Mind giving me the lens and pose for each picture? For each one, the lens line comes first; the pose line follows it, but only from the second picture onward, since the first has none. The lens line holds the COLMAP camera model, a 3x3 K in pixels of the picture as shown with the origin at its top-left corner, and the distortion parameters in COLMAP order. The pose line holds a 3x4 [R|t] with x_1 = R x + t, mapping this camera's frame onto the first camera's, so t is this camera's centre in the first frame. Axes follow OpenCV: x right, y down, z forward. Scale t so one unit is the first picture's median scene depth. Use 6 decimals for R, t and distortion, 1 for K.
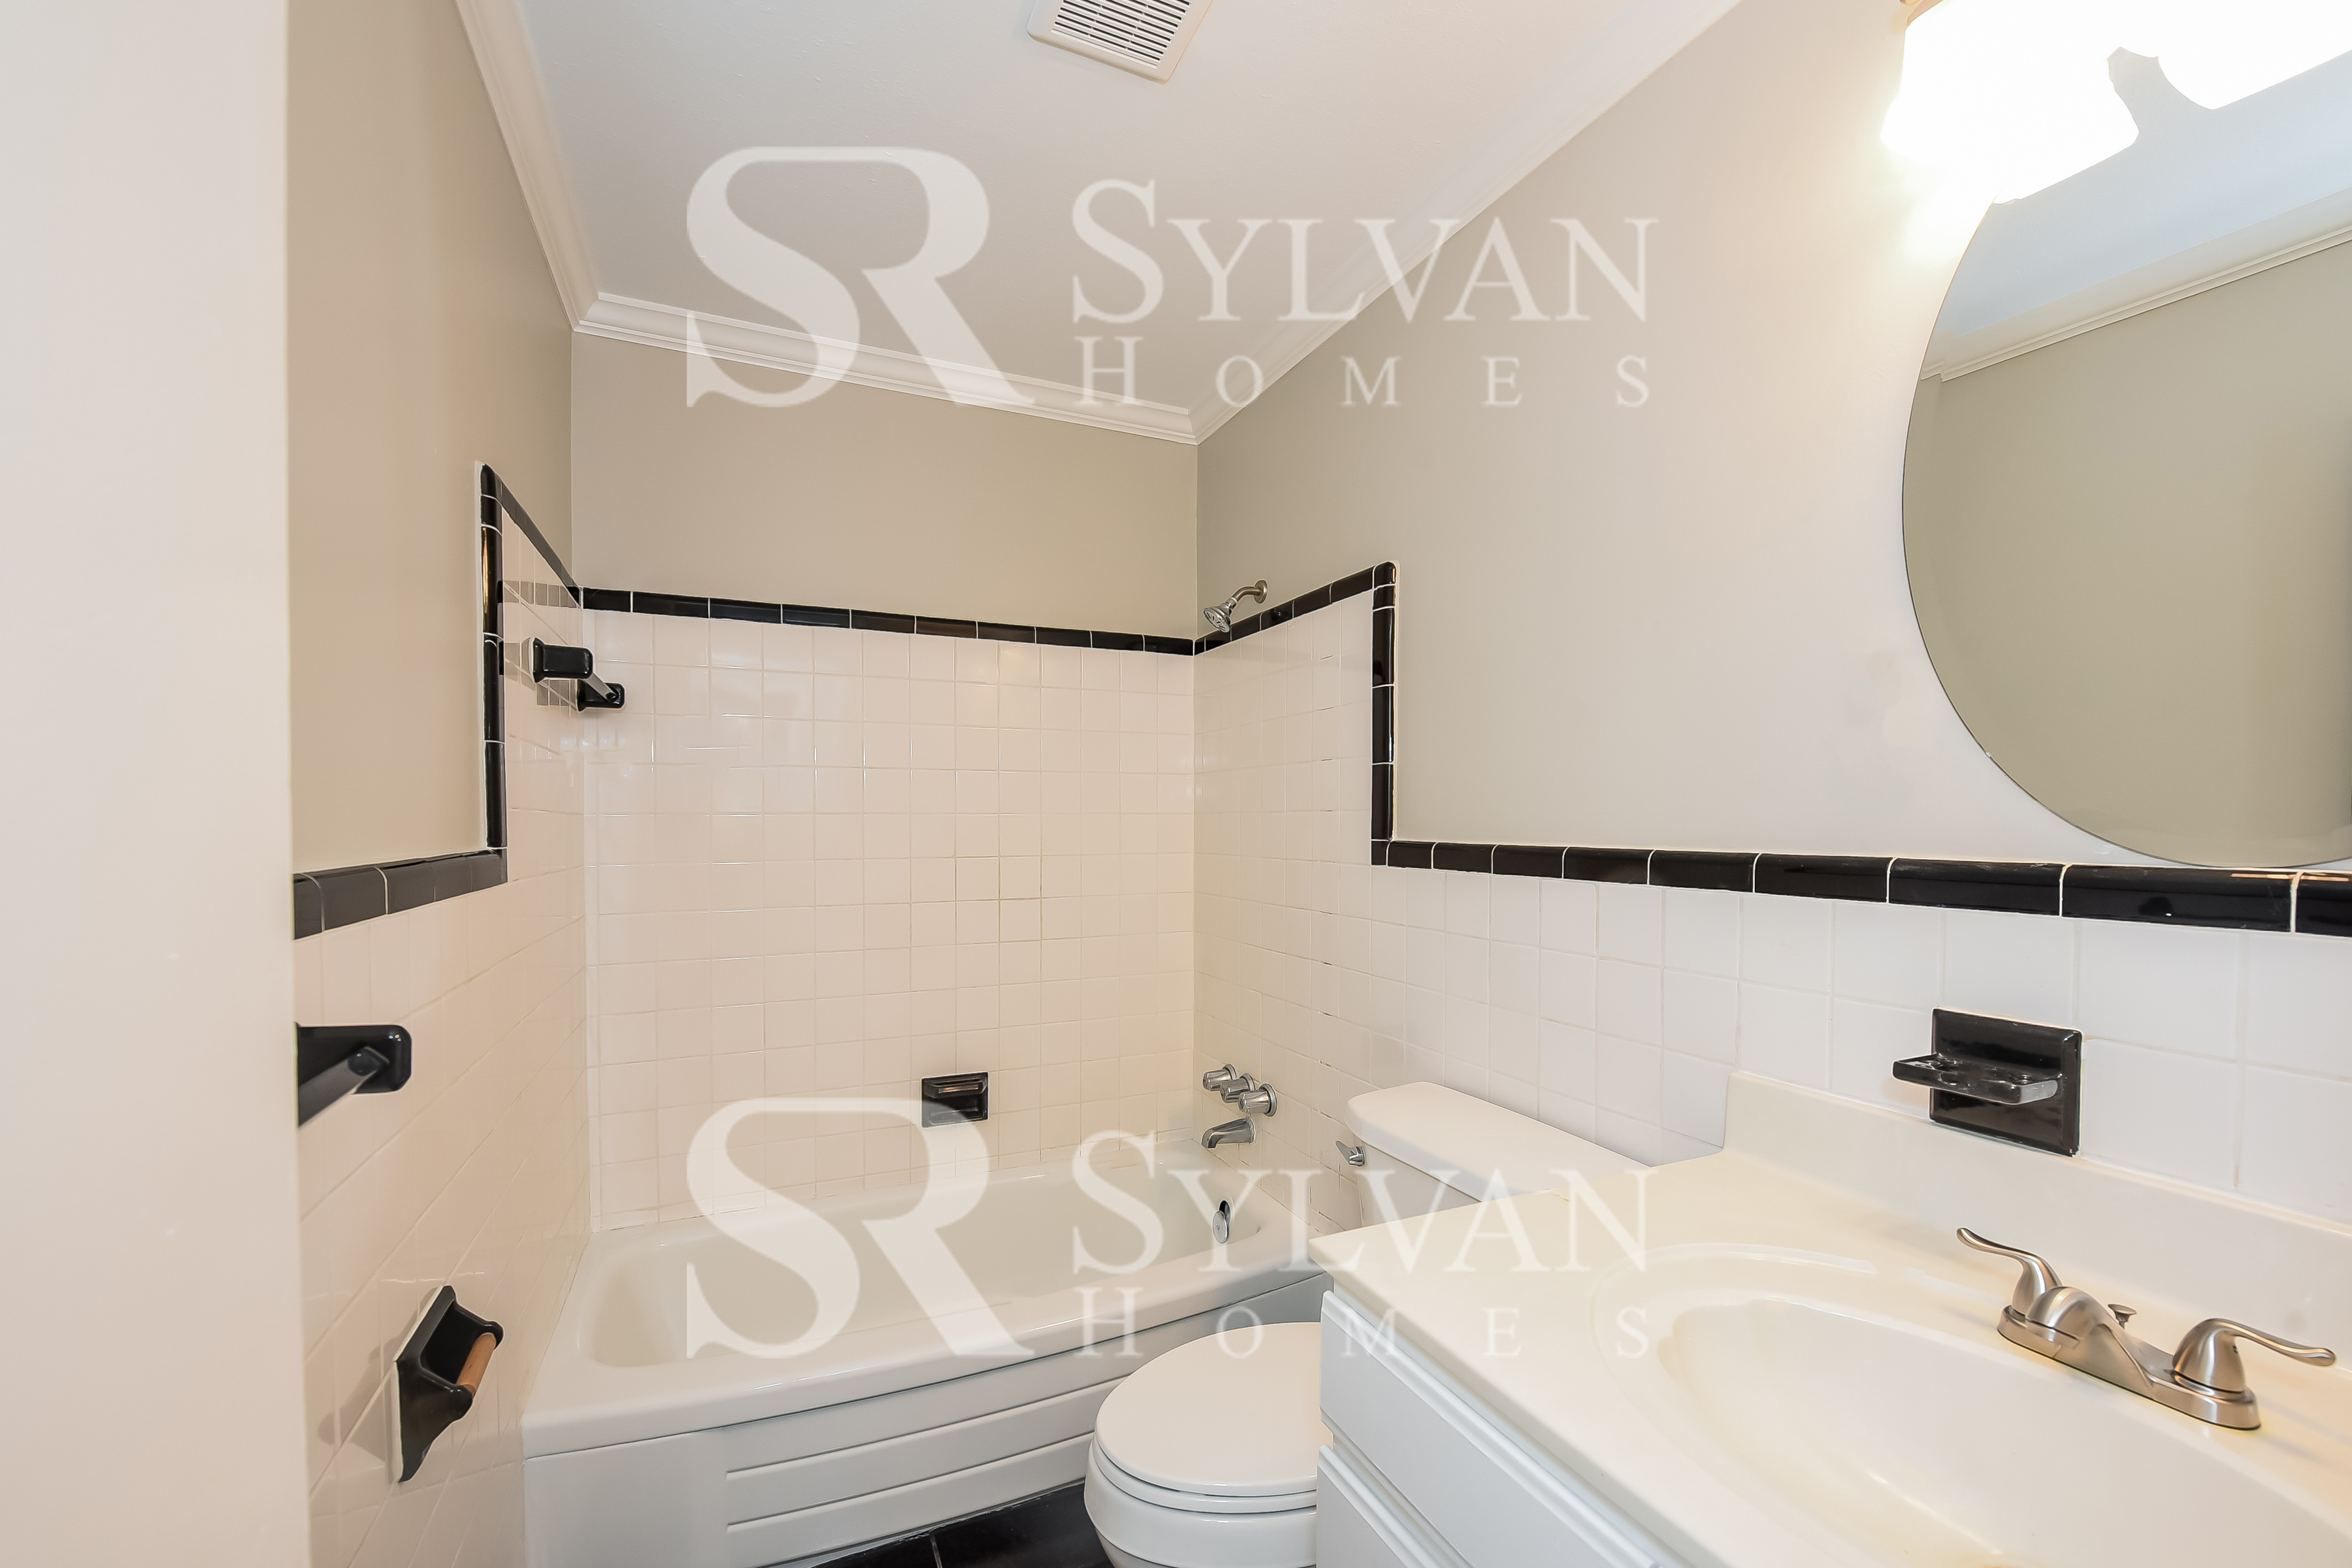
lens RADIAL K [[948.0, 0, 1172.1], [0, 948.0, 792.8], [0, 0, 1]] dist [-0.001251, -0.000176]
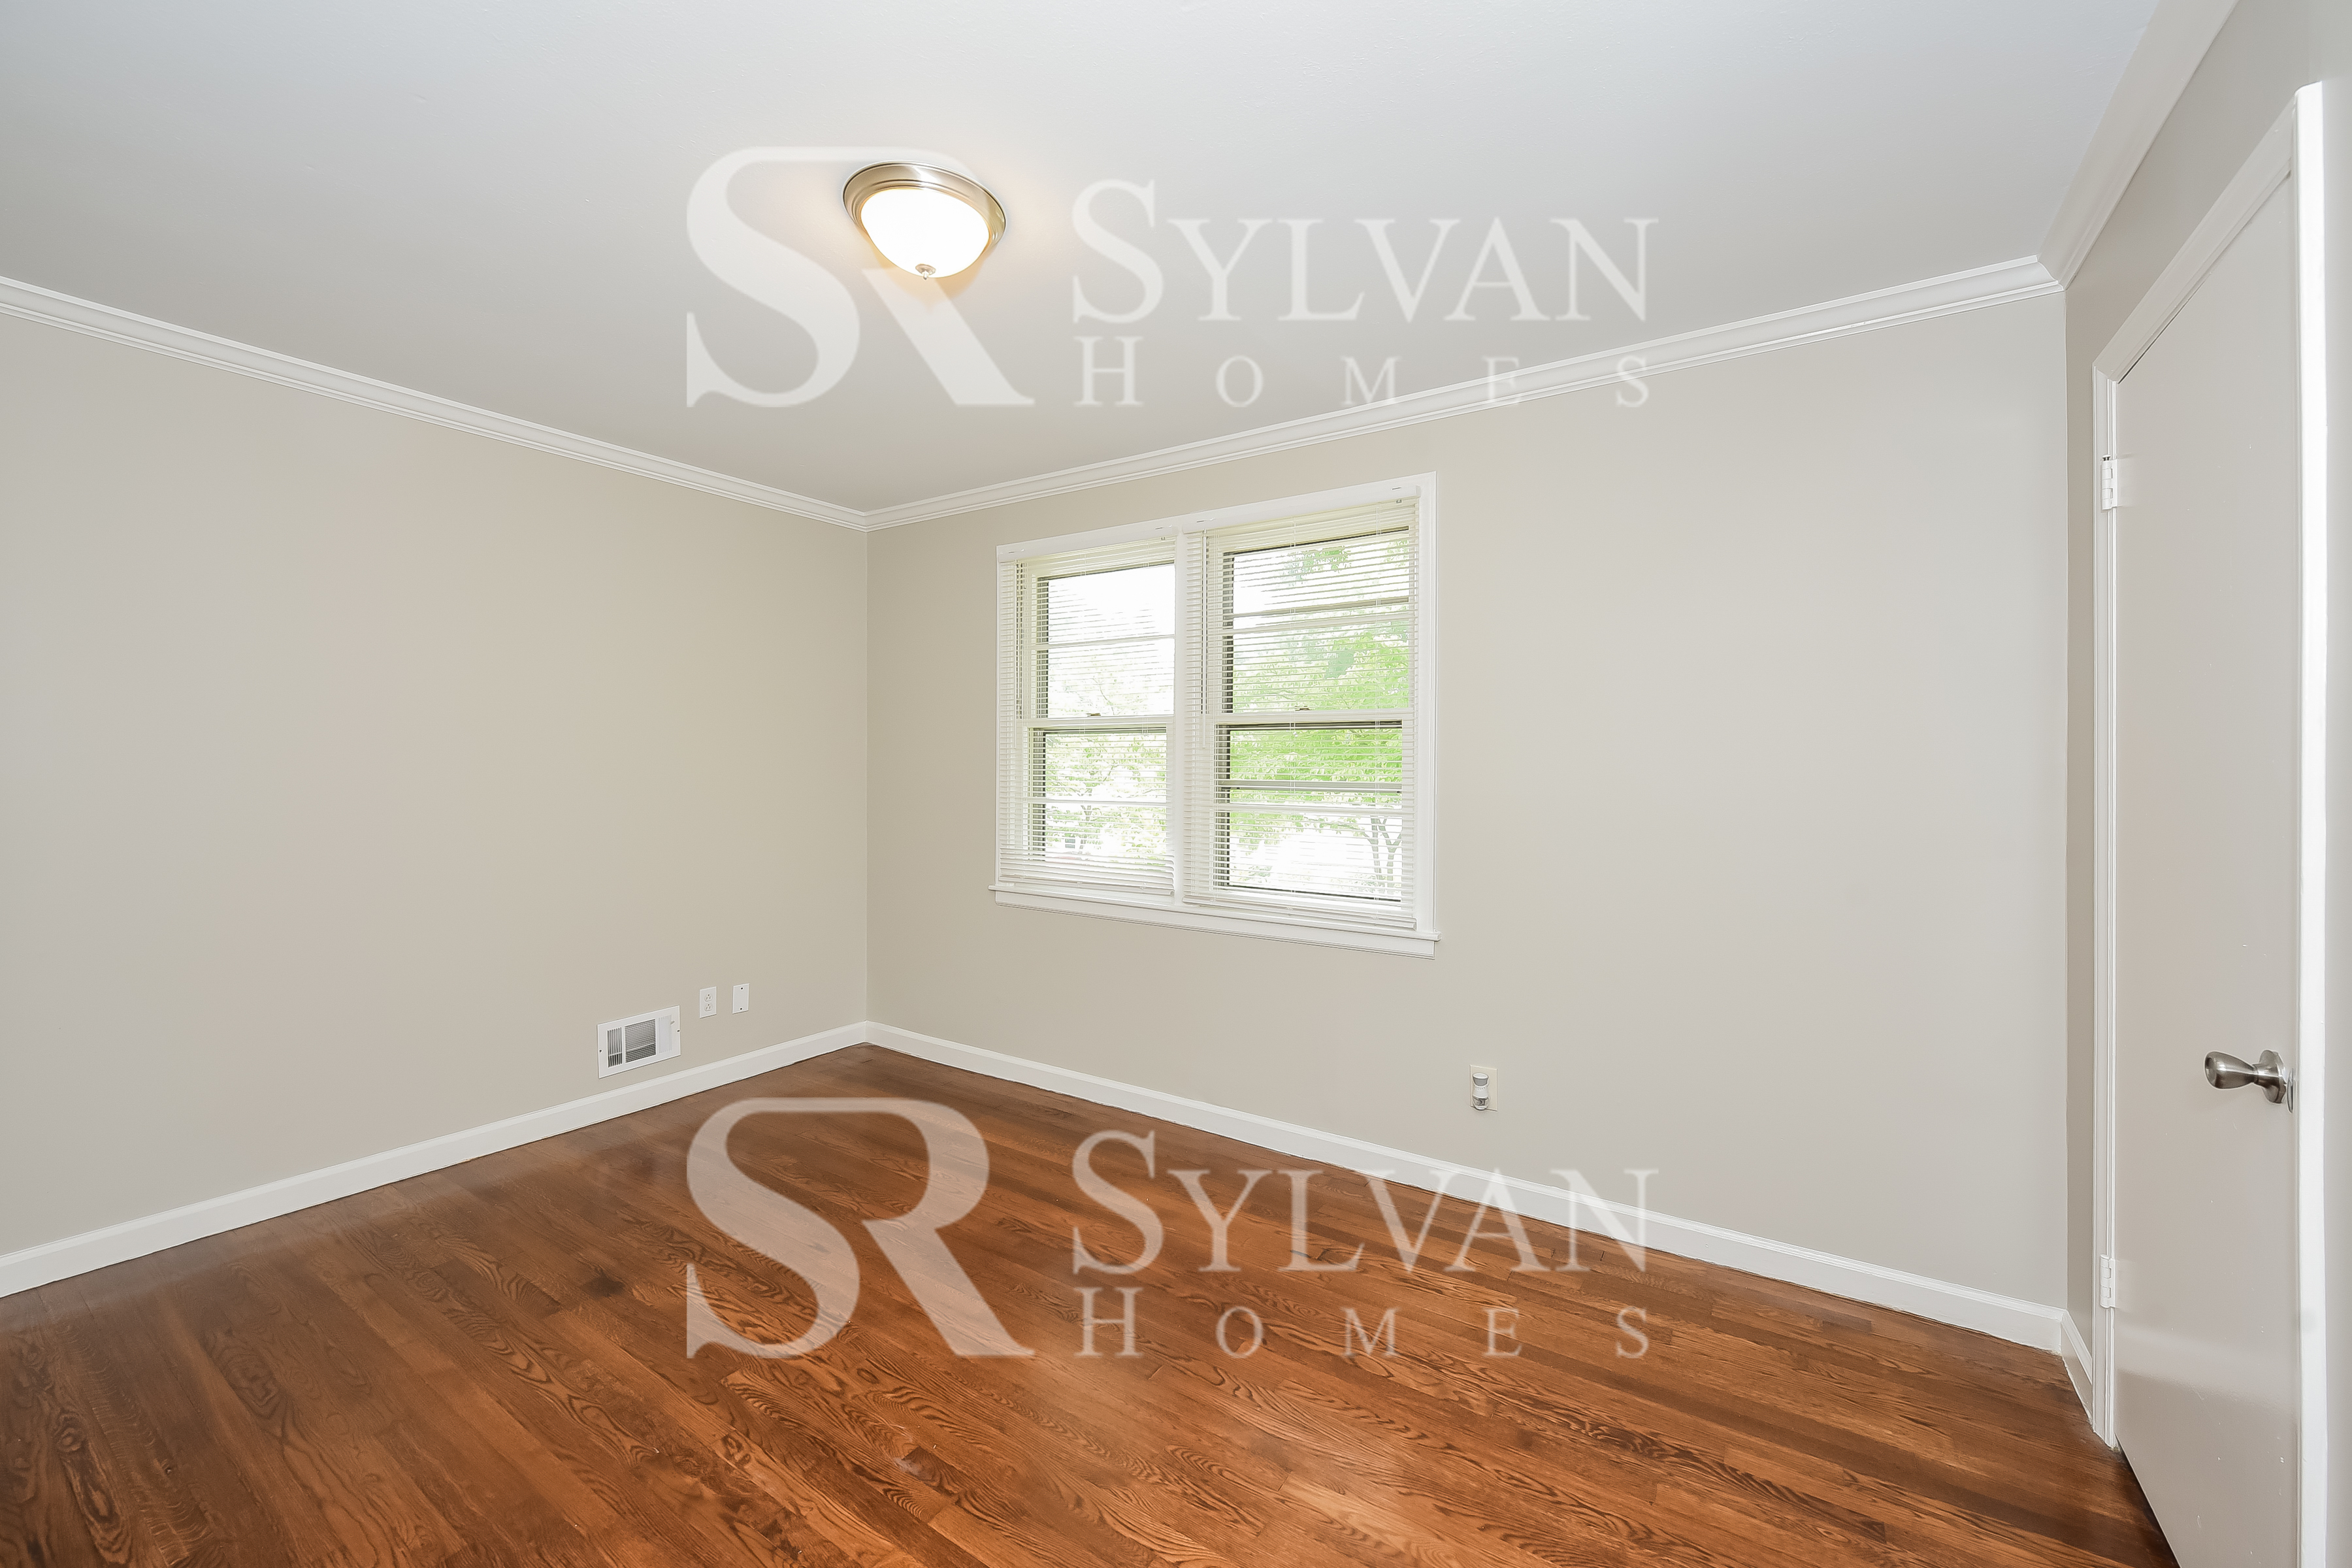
lens RADIAL K [[948.0, 0, 1172.1], [0, 948.0, 792.8], [0, 0, 1]] dist [-0.001251, -0.000176]
pose [[1.000000, -0.000139, -0.000310, 0.000507], [0.000139, 1.000000, 0.000799, -1.004242], [0.000310, -0.000799, 1.000000, 0.000516]]
